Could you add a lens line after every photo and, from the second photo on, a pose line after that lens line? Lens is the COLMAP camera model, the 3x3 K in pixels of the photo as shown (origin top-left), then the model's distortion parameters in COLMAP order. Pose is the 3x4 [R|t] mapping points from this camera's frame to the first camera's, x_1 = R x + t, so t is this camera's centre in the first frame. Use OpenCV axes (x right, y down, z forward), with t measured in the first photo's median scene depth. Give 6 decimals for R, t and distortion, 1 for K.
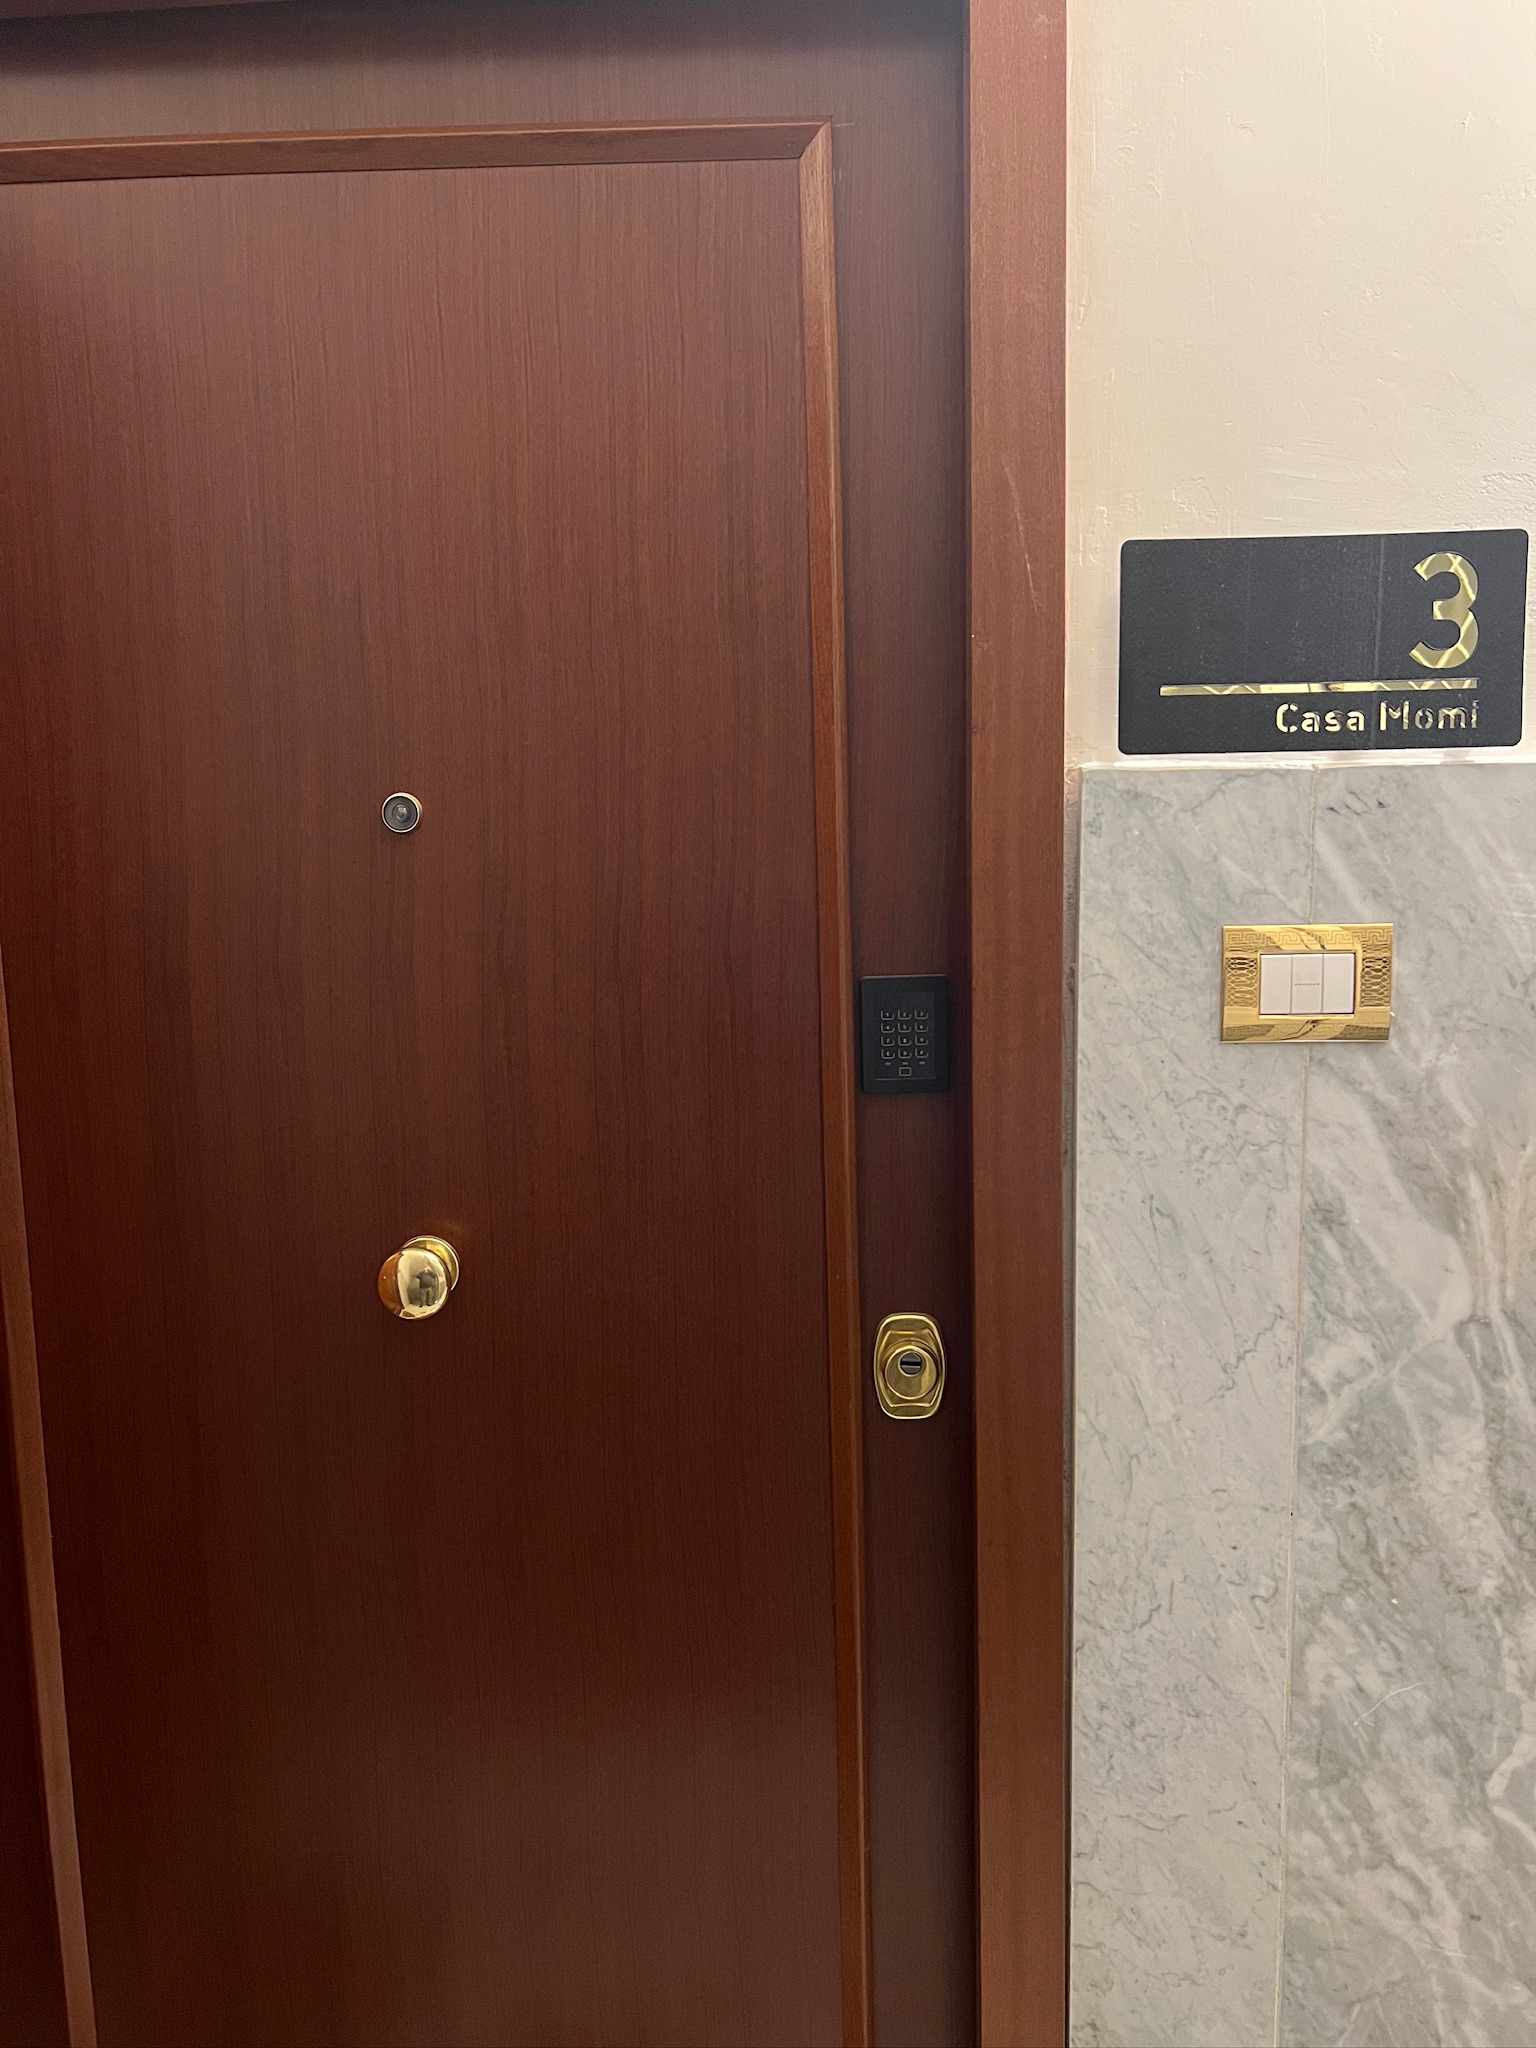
lens RADIAL K [[1544.7, 0, 778.6], [0, 1544.7, 1003.7], [0, 0, 1]] dist [0.023652, -0.047874]
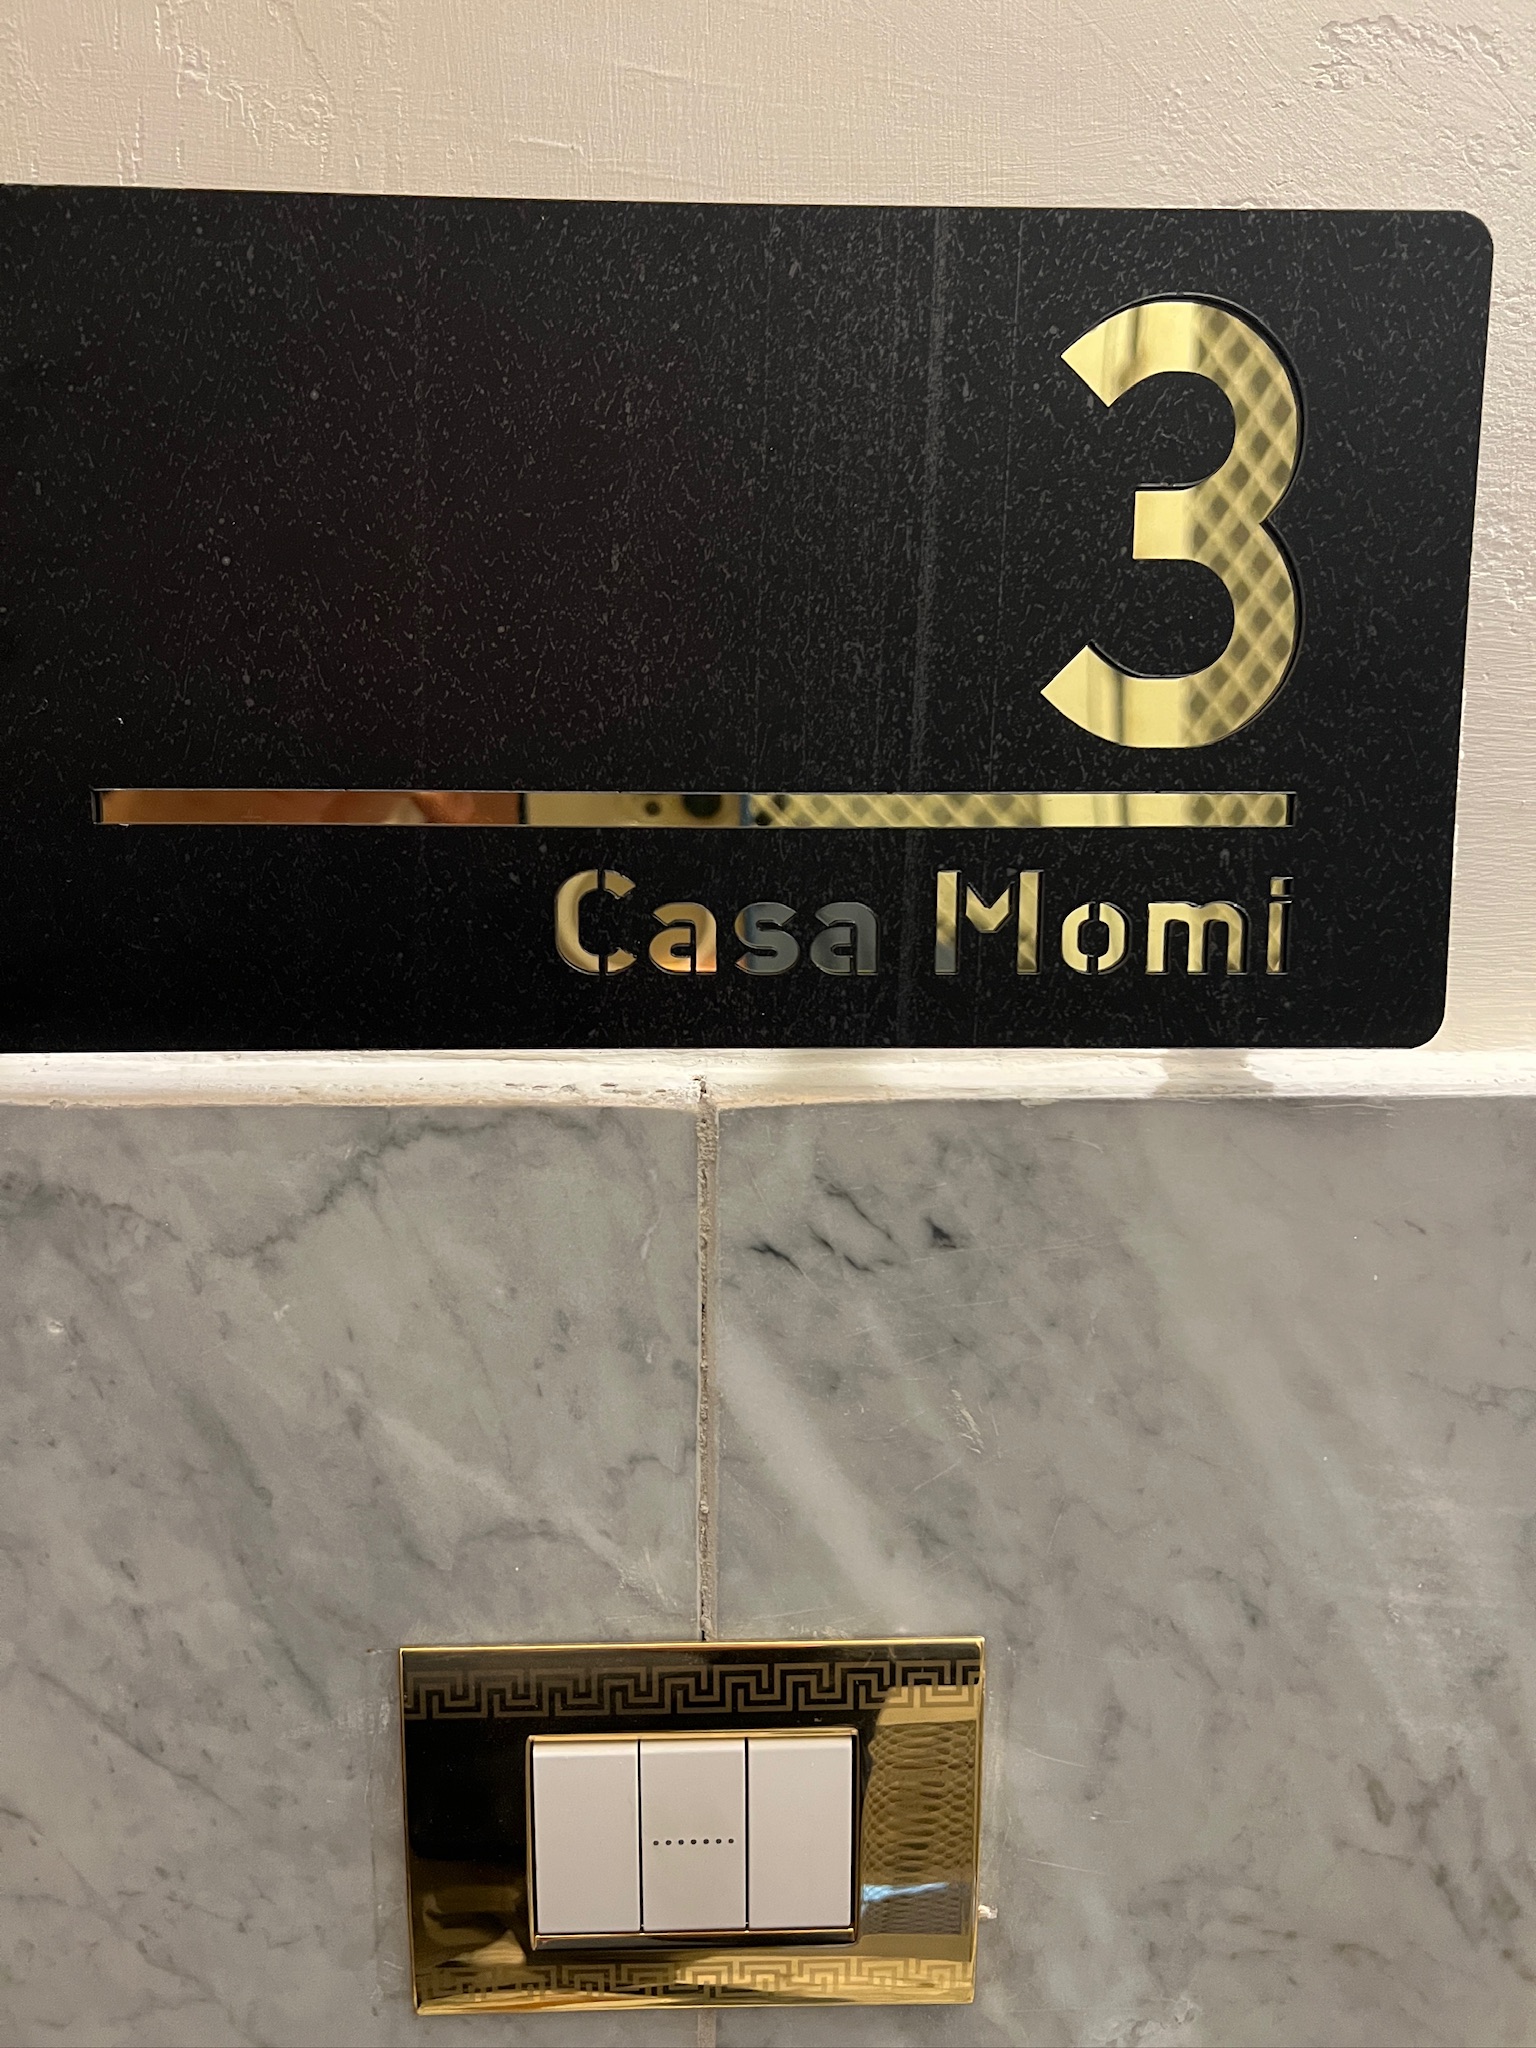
lens RADIAL K [[1544.7, 0, 753.5], [0, 1544.7, 1021.5], [0, 0, 1]] dist [0.023652, -0.047874]
pose [[0.994374, 0.003367, 0.105870, 0.324410], [-0.007141, 0.999352, 0.035288, -0.174917], [-0.105683, -0.035845, 0.993754, 0.727799]]
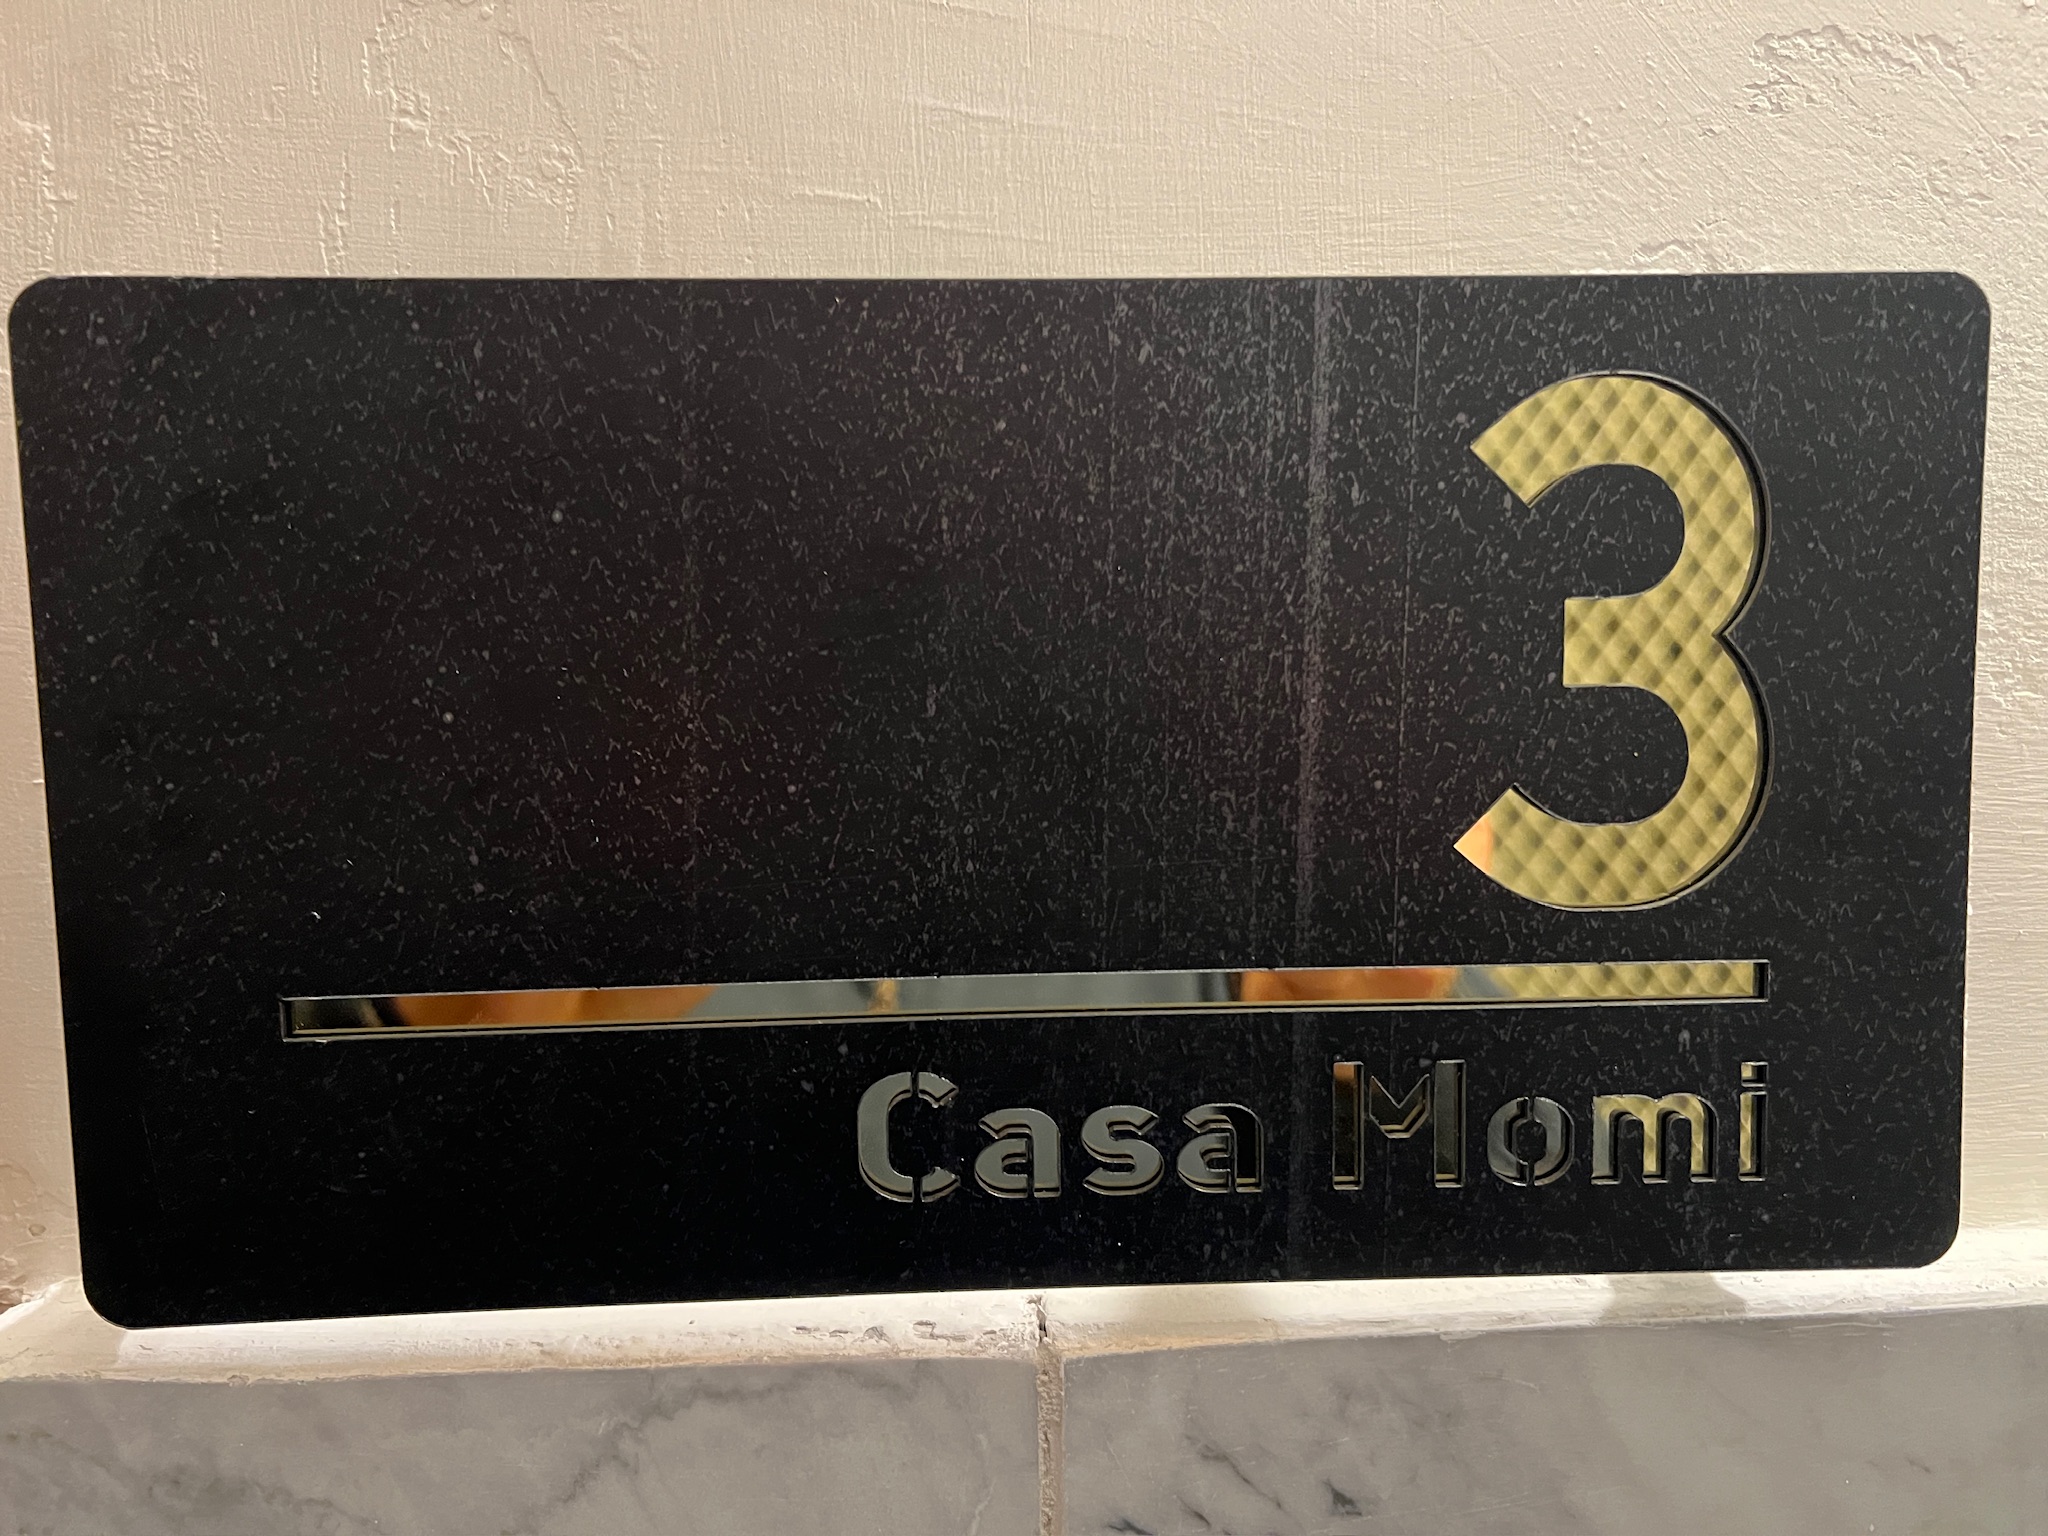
lens RADIAL K [[1544.7, 0, 1024.5], [0, 1544.7, 763.8], [0, 0, 1]] dist [0.023652, -0.047874]
pose [[0.993478, -0.008870, 0.113676, 0.317572], [0.011724, 0.999632, -0.024465, -0.227364], [-0.113417, 0.025638, 0.993217, 0.778531]]
